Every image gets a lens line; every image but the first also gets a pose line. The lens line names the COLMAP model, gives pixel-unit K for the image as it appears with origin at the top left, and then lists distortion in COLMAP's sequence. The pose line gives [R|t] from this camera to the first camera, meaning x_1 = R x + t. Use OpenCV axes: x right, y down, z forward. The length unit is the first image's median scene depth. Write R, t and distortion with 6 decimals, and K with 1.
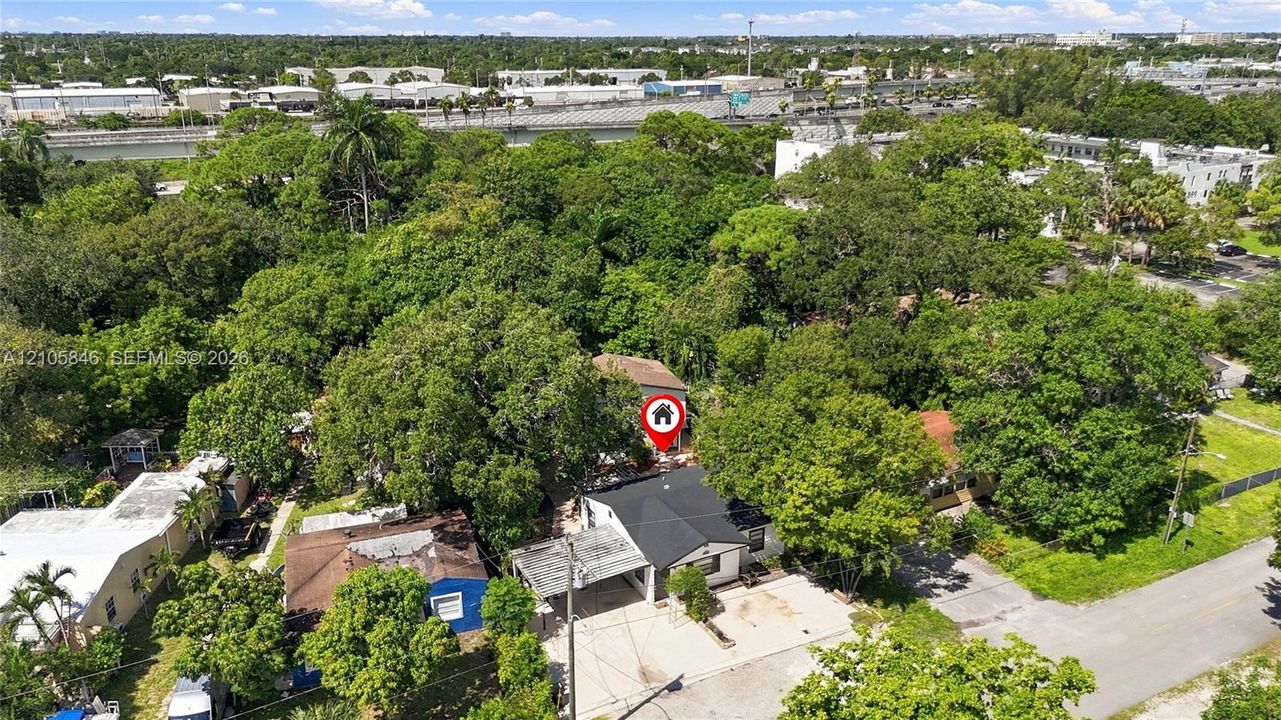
lens RADIAL K [[936.8, 0, 642.0], [0, 936.8, 369.0], [0, 0, 1]] dist [0.043904, -0.031652]
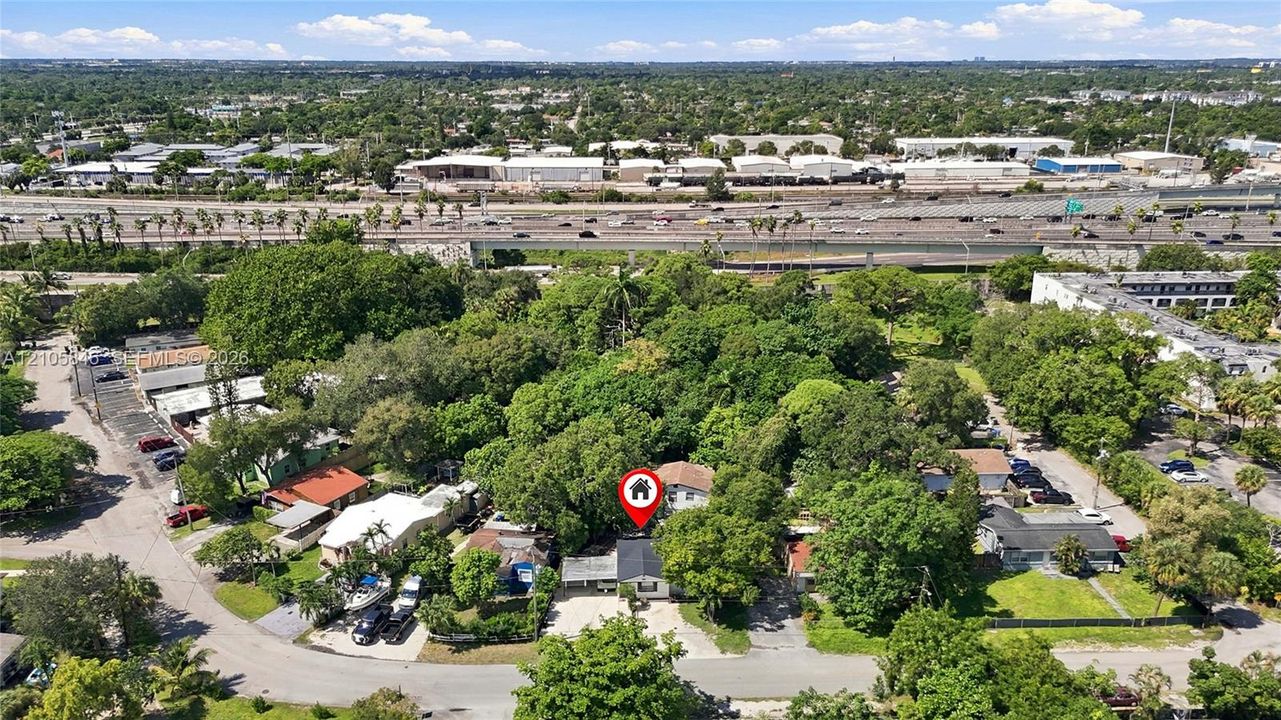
lens RADIAL K [[936.8, 0, 634.0], [0, 936.8, 353.5], [0, 0, 1]] dist [0.043904, -0.031652]
pose [[0.892516, 0.123992, -0.433637, 0.780627], [-0.143500, 0.989573, -0.012400, -0.230778], [0.427578, 0.073294, 0.901002, -0.774495]]
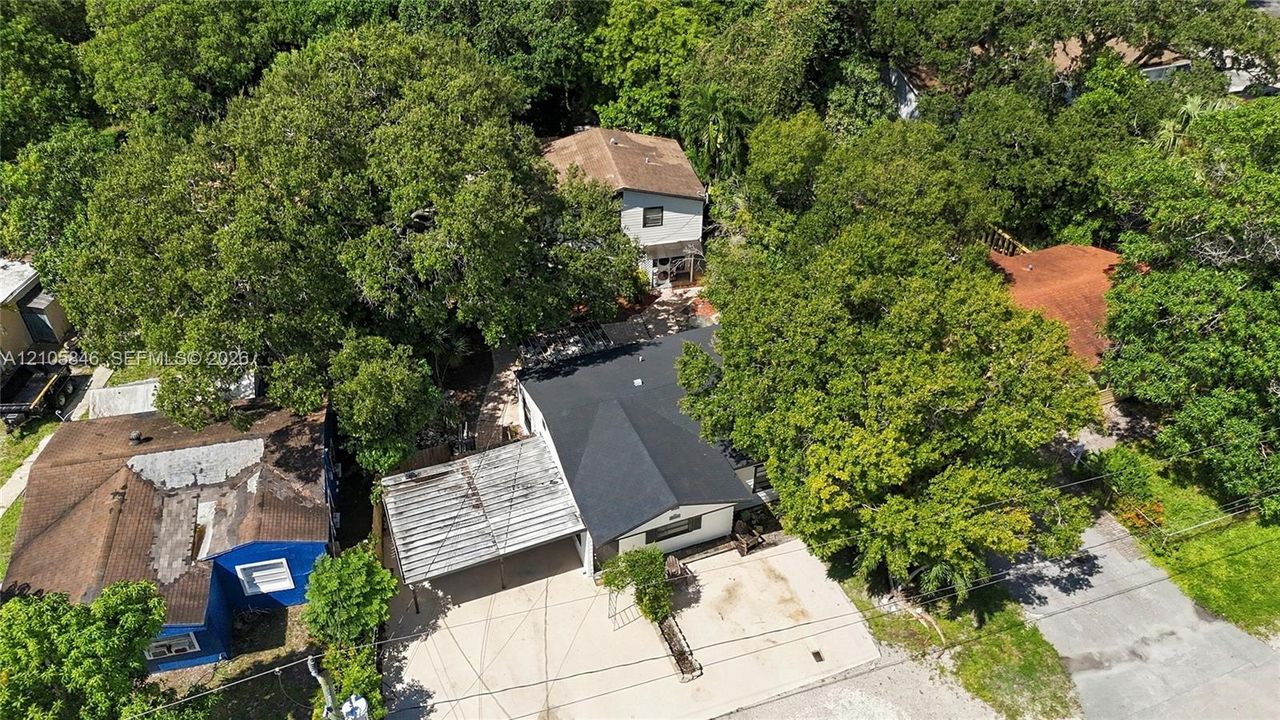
lens RADIAL K [[936.0, 0, 643.1], [0, 936.0, 358.7], [0, 0, 1]] dist [0.043904, -0.031652]
pose [[0.993979, 0.076542, -0.078400, 0.079893], [-0.048659, 0.949473, 0.310054, -0.091440], [0.098171, -0.304372, 0.947481, 0.393830]]
